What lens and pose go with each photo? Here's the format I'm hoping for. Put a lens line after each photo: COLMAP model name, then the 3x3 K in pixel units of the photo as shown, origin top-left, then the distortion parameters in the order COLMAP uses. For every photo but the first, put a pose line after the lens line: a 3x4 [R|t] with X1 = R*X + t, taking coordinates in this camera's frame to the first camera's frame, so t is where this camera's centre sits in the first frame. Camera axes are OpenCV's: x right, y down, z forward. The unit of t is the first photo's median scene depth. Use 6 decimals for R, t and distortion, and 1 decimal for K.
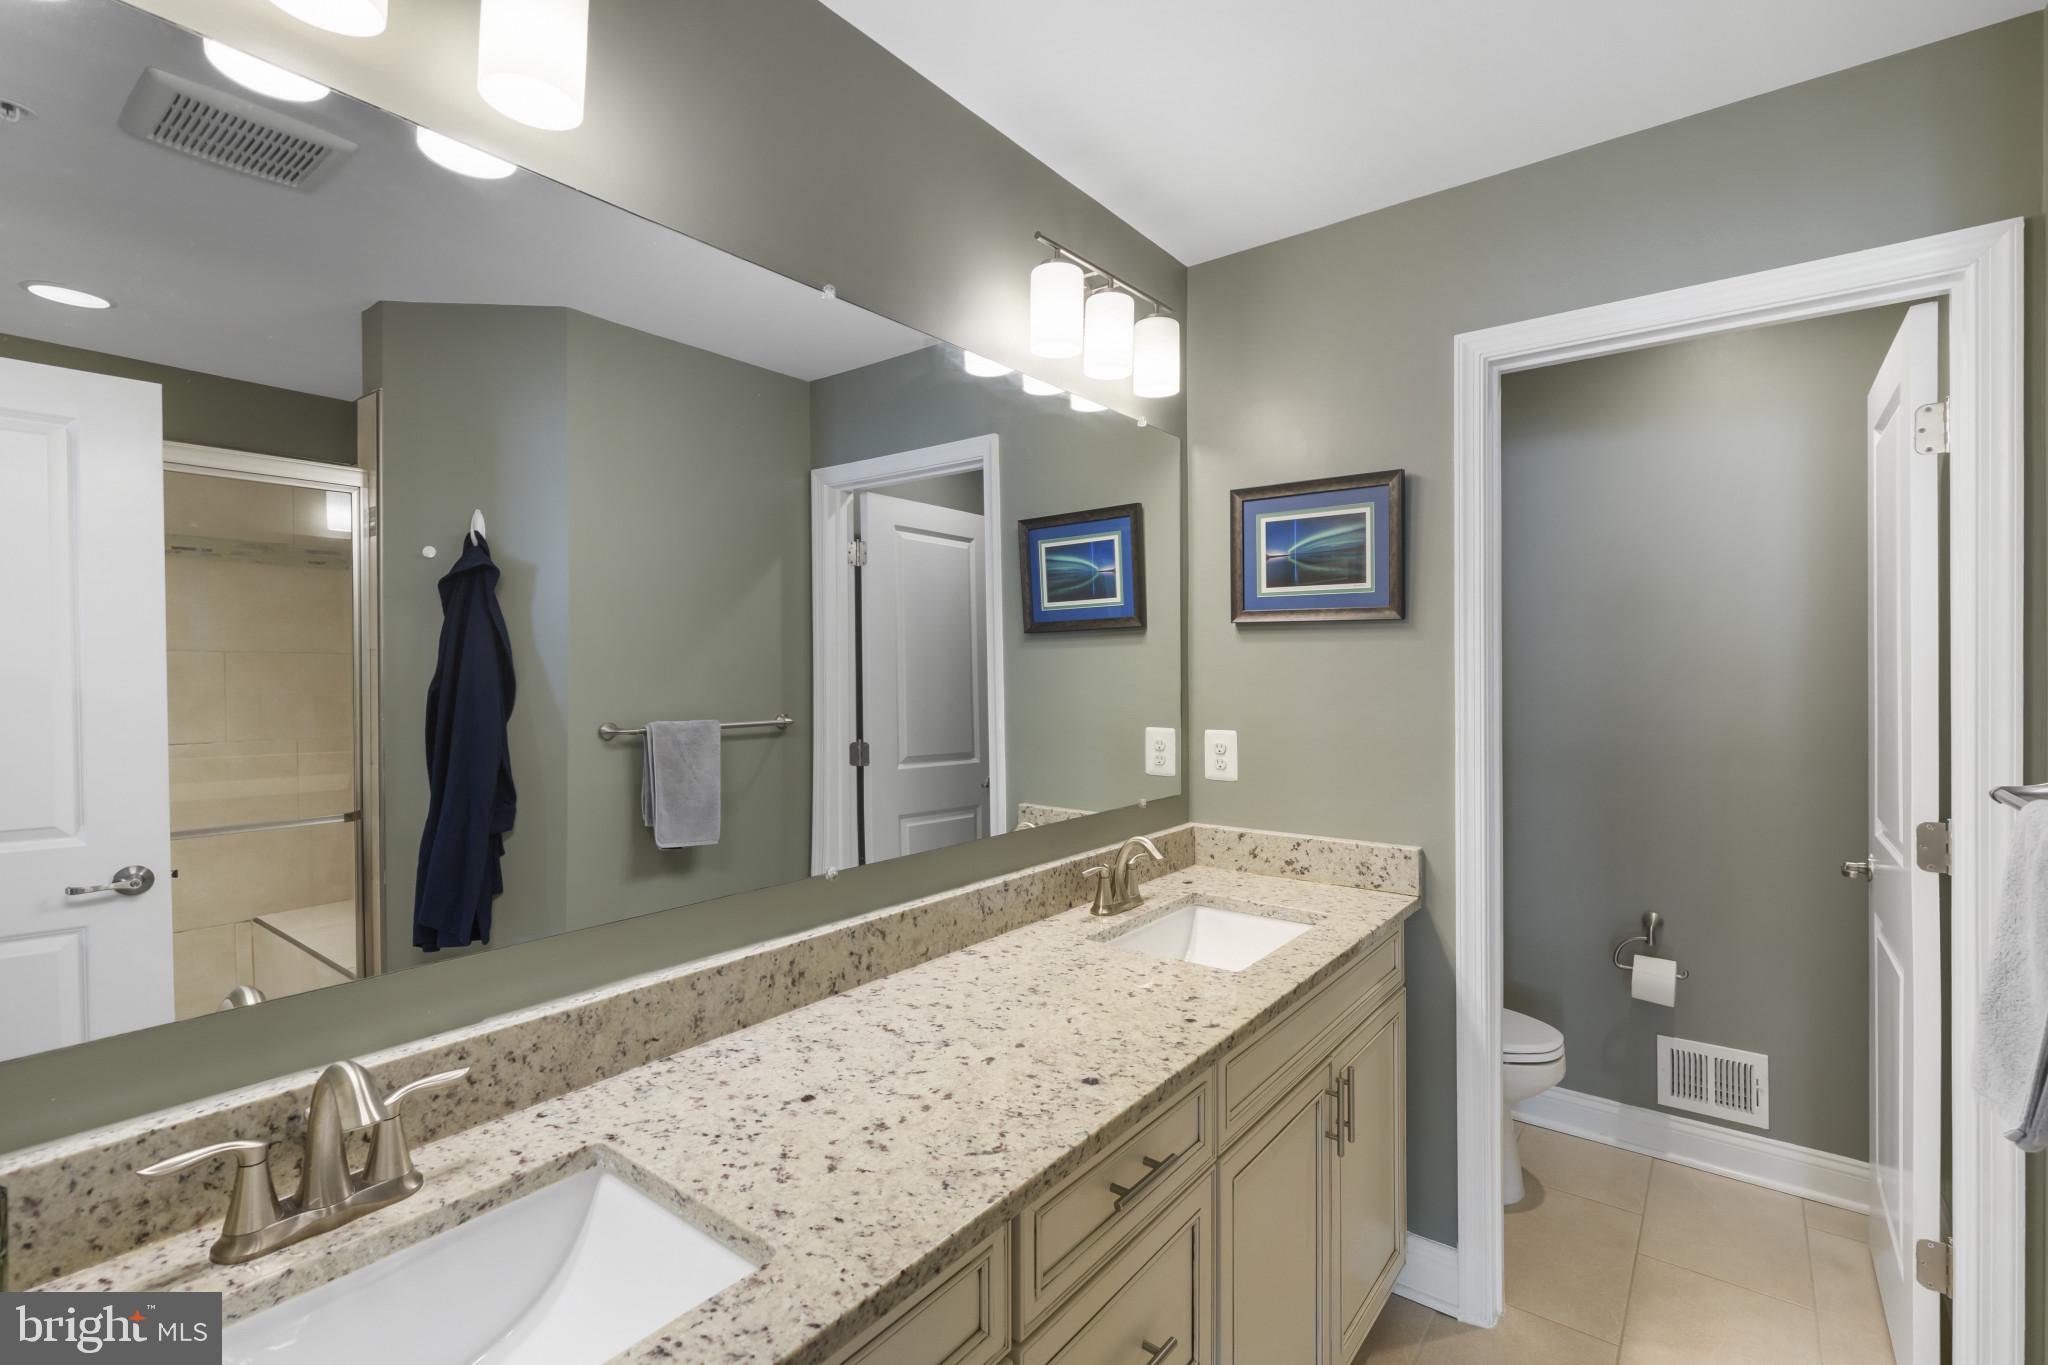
lens RADIAL K [[935.9, 0, 1025.3], [0, 935.9, 670.9], [0, 0, 1]] dist [0.001643, 0.000176]
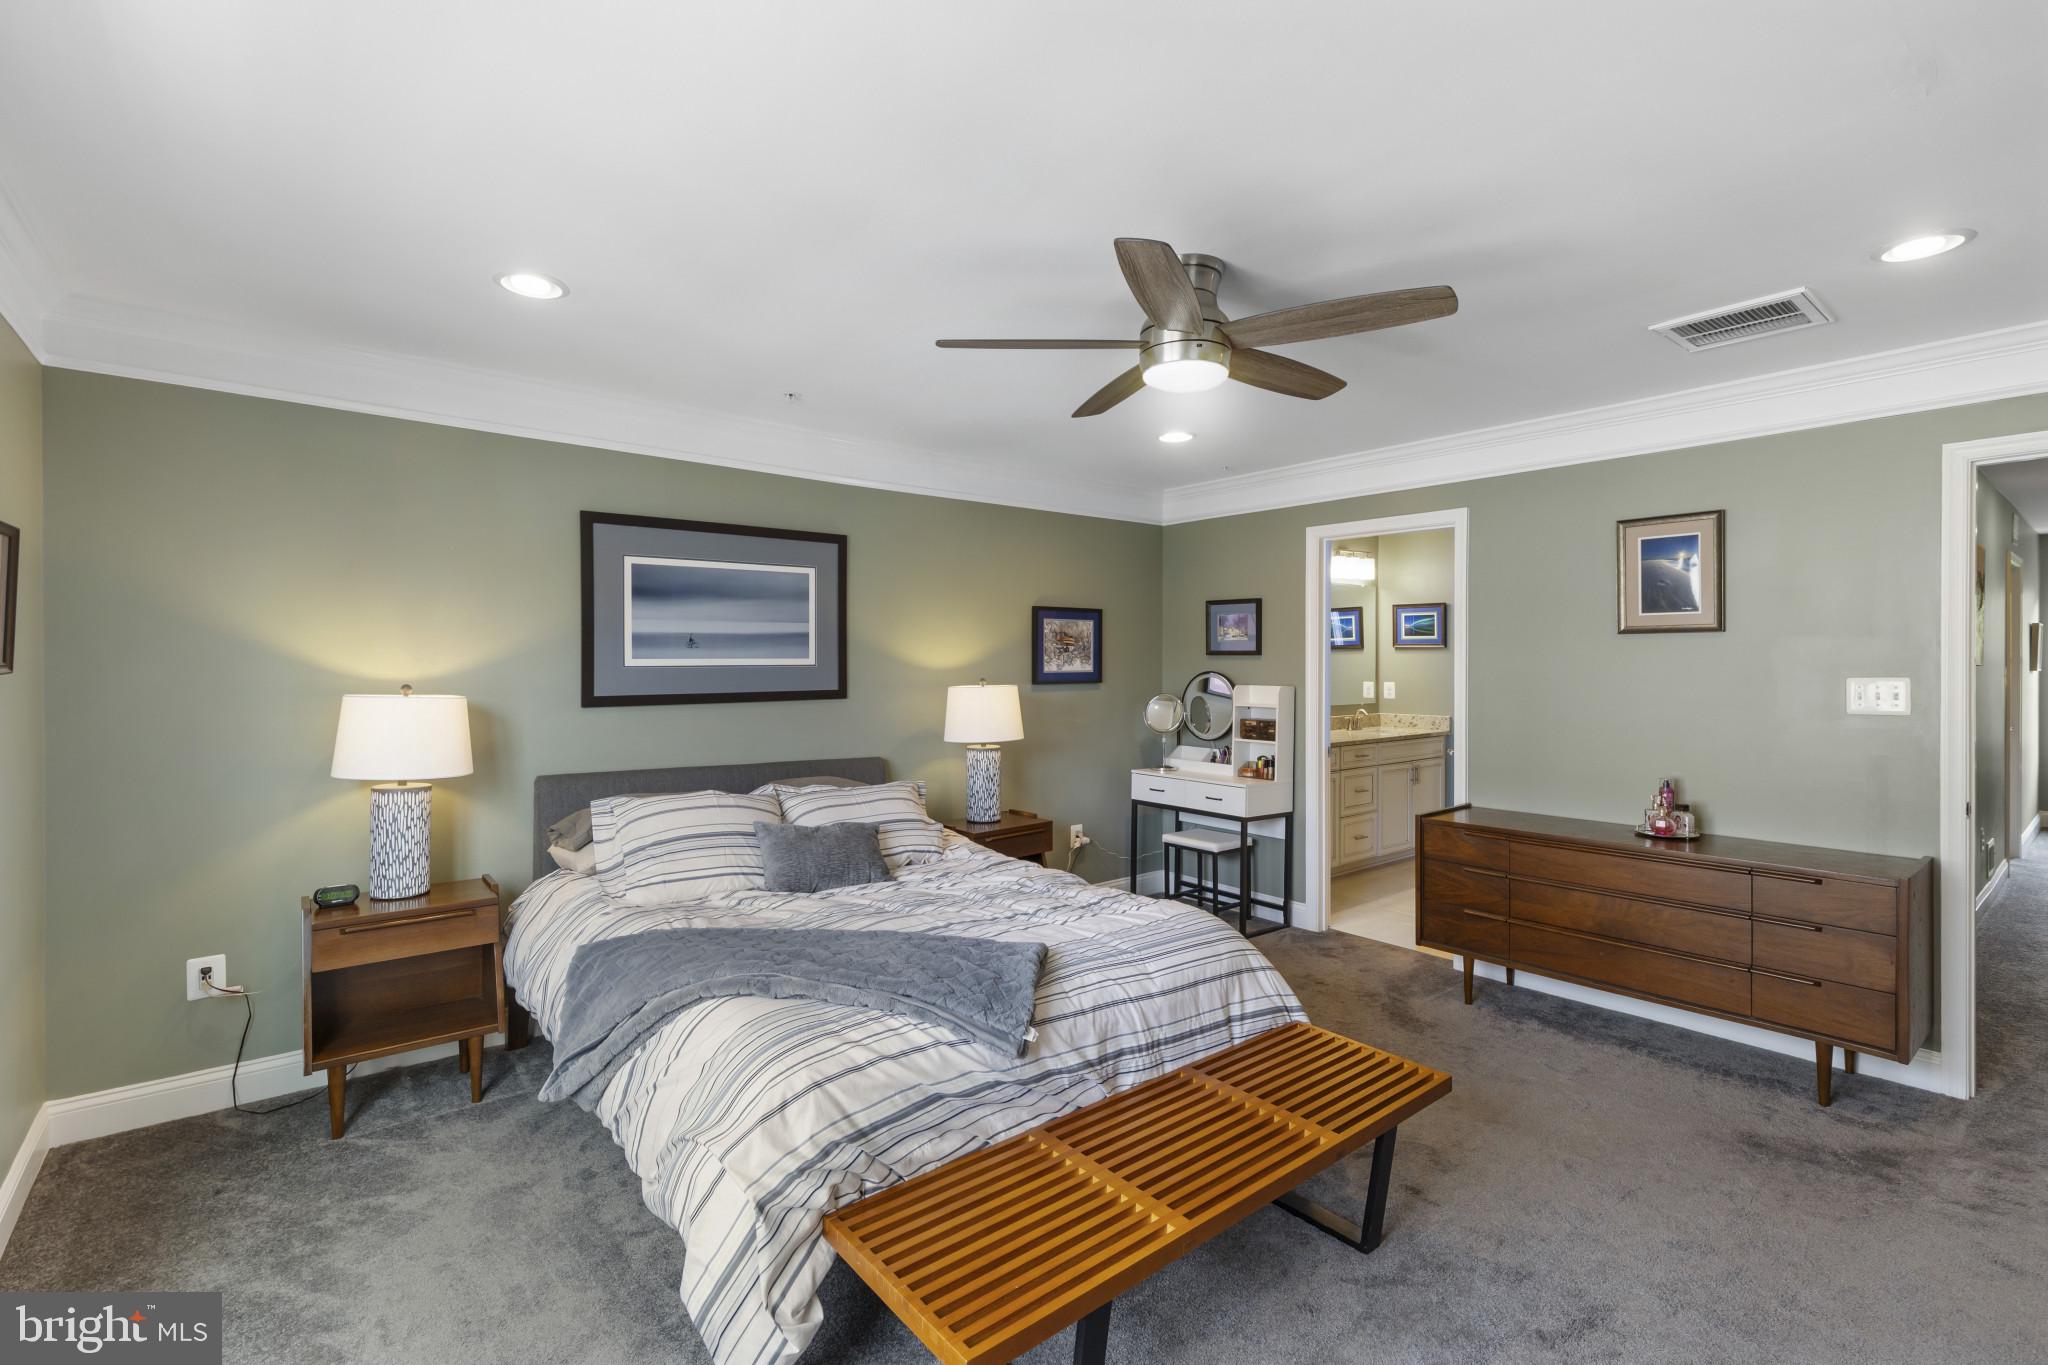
lens RADIAL K [[935.9, 0, 1024.1], [0, 935.9, 678.6], [0, 0, 1]] dist [0.001643, 0.000176]
pose [[0.976101, 0.005643, -0.217244, -0.297102], [-0.005139, 0.999983, 0.002884, 0.048383], [0.217257, -0.001699, 0.976113, -2.281768]]
